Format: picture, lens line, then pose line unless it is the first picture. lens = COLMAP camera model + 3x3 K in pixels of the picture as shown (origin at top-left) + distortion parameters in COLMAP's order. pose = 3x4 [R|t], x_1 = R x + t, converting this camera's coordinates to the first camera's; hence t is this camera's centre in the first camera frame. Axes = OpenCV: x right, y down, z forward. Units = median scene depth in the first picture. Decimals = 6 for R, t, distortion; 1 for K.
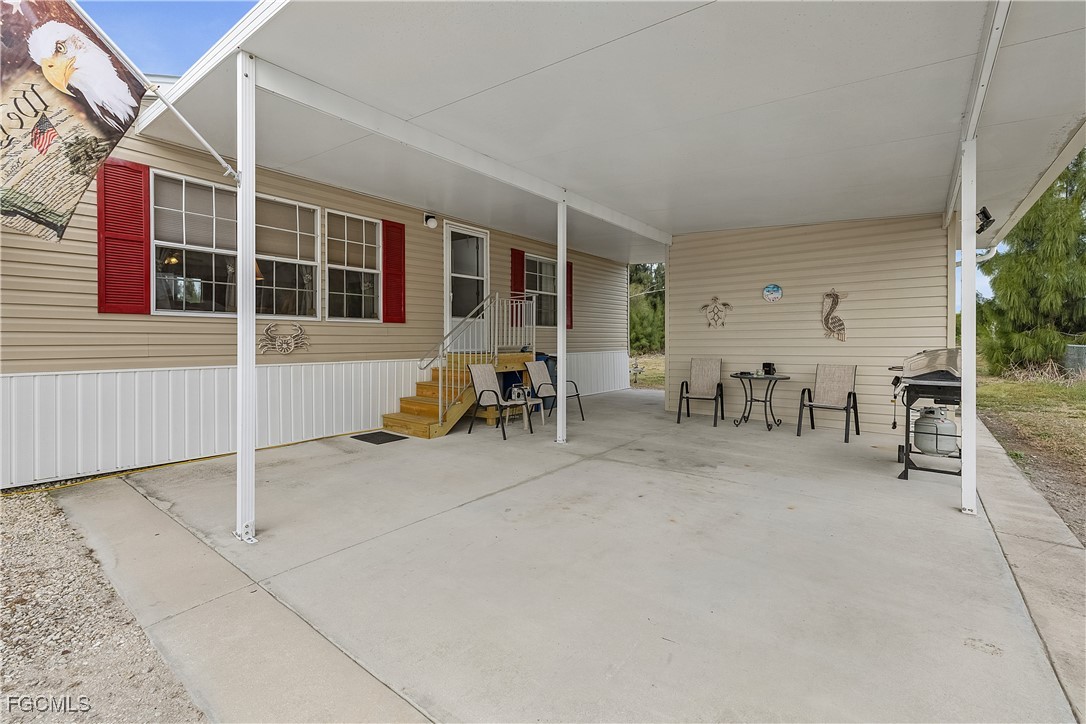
lens RADIAL K [[470.1, 0, 542.2], [0, 470.1, 338.1], [0, 0, 1]] dist [0.001166, 0.000155]
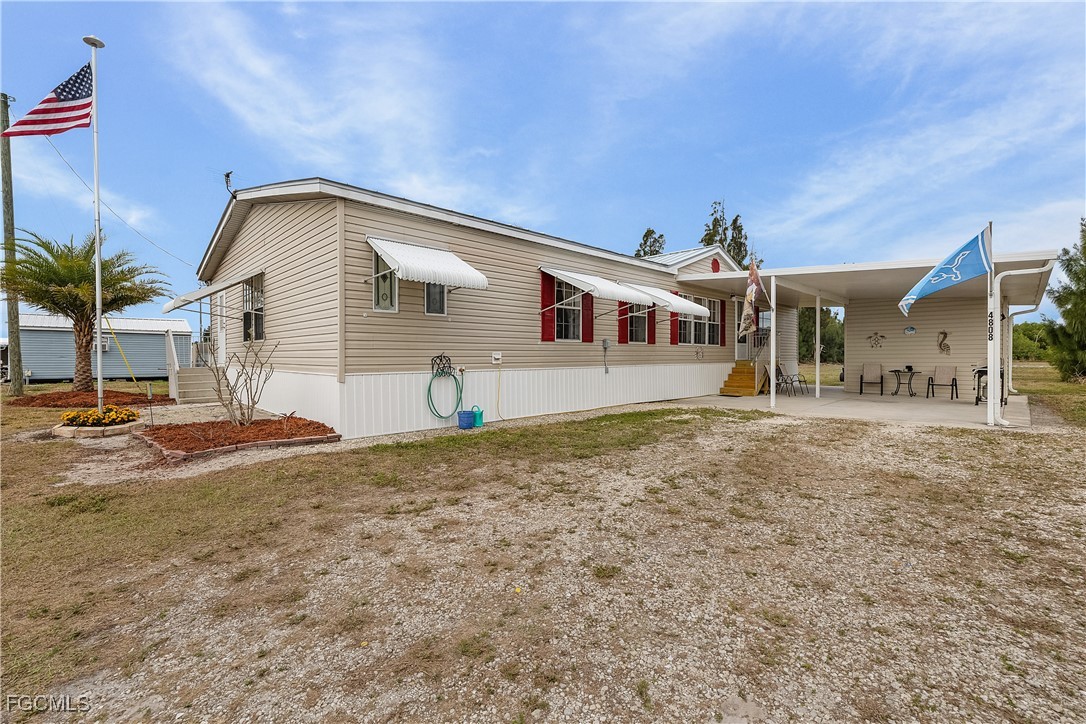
lens RADIAL K [[459.5, 0, 546.6], [0, 459.5, 357.1], [0, 0, 1]] dist [-0.000923, -0.000546]
pose [[0.991048, 0.002077, -0.133487, -0.803141], [-0.001121, 0.999973, 0.007237, 0.002373], [0.133498, -0.007022, 0.991024, -1.175066]]
